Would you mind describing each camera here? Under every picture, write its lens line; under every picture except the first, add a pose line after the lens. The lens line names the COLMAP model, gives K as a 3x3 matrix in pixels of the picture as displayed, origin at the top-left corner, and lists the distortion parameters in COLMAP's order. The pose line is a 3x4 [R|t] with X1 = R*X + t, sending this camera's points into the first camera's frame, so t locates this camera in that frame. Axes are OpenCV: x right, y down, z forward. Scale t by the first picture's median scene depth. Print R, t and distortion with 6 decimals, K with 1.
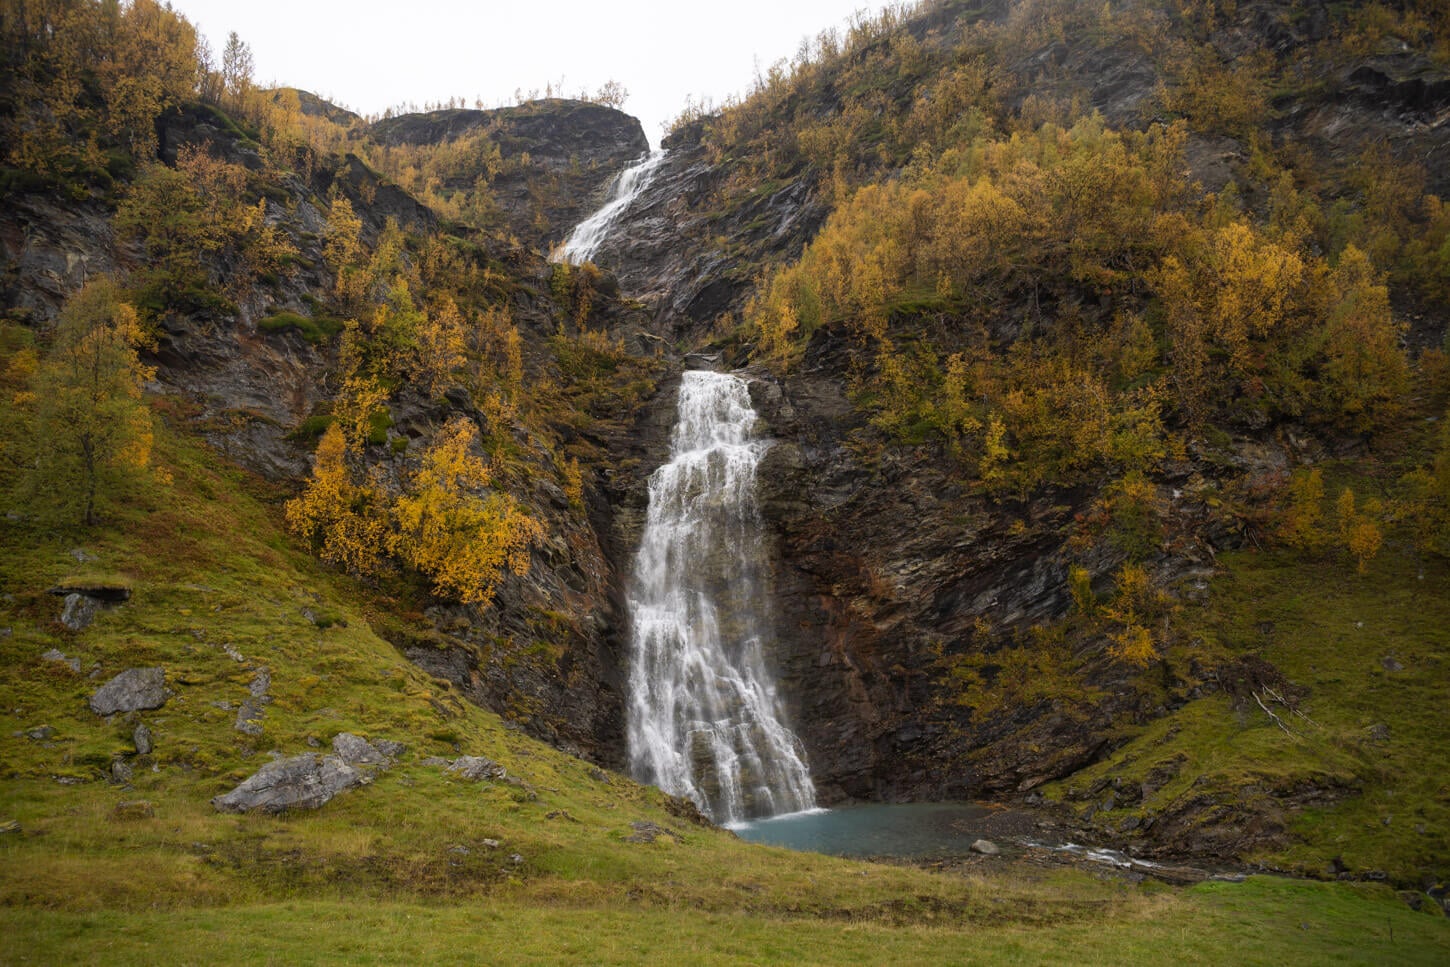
lens RADIAL K [[949.2, 0, 689.1], [0, 949.2, 492.9], [0, 0, 1]] dist [-0.013418, 0.000484]
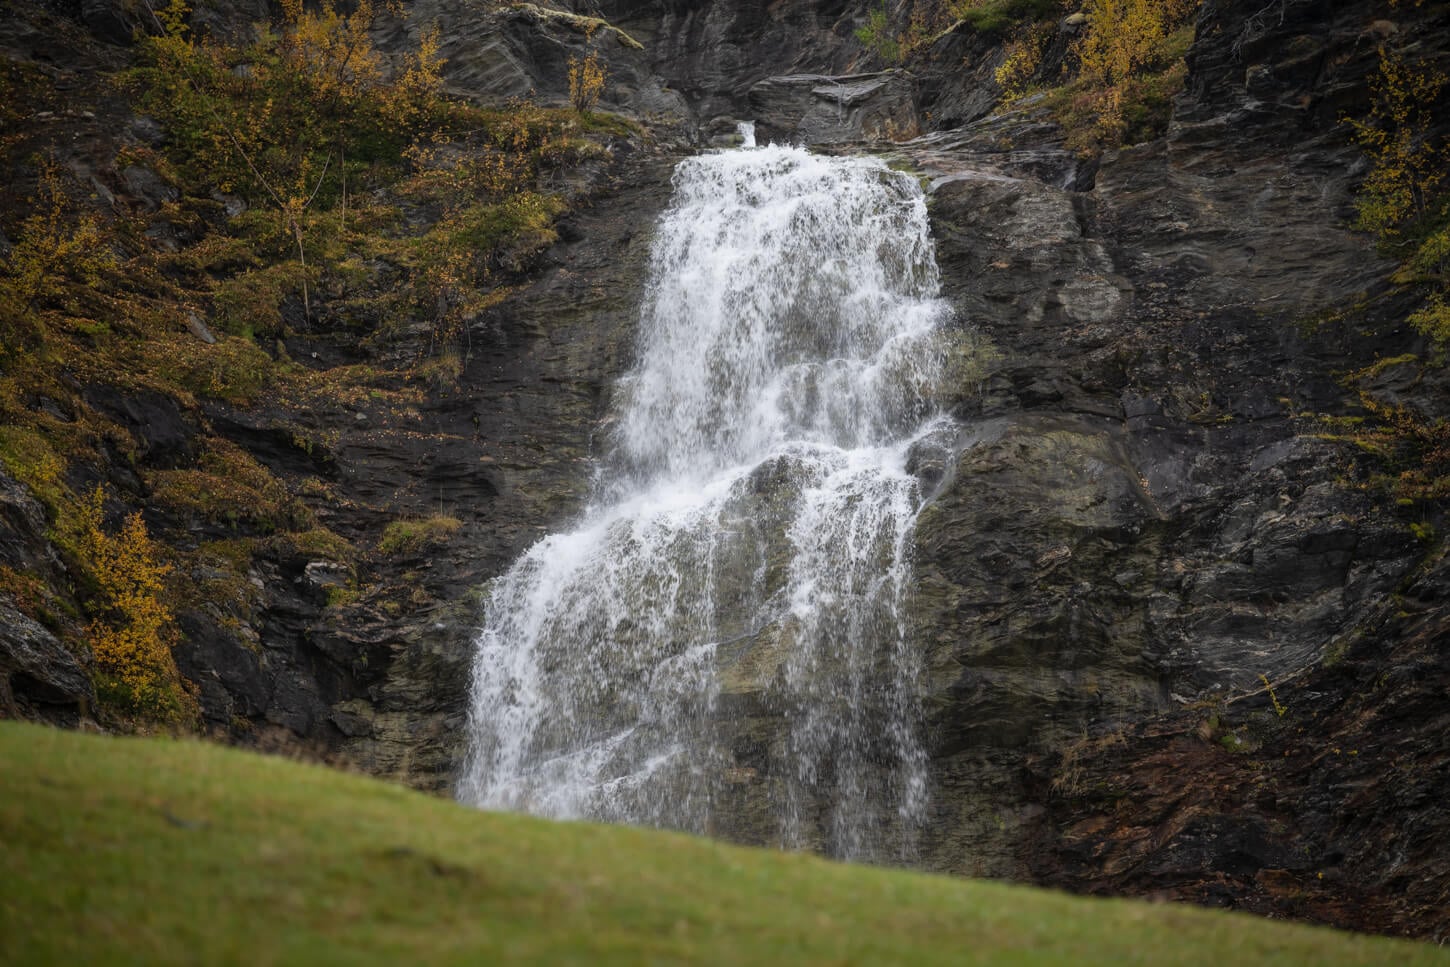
lens RADIAL K [[5019.0, 0, 648.0], [0, 5019.0, 485.1], [0, 0, 1]] dist [0.059759, 1.437833]
pose [[0.978694, -0.037941, -0.201788, 0.261670], [0.026230, 0.997830, -0.060400, 0.036578], [0.203642, 0.053820, 0.977565, -0.273714]]
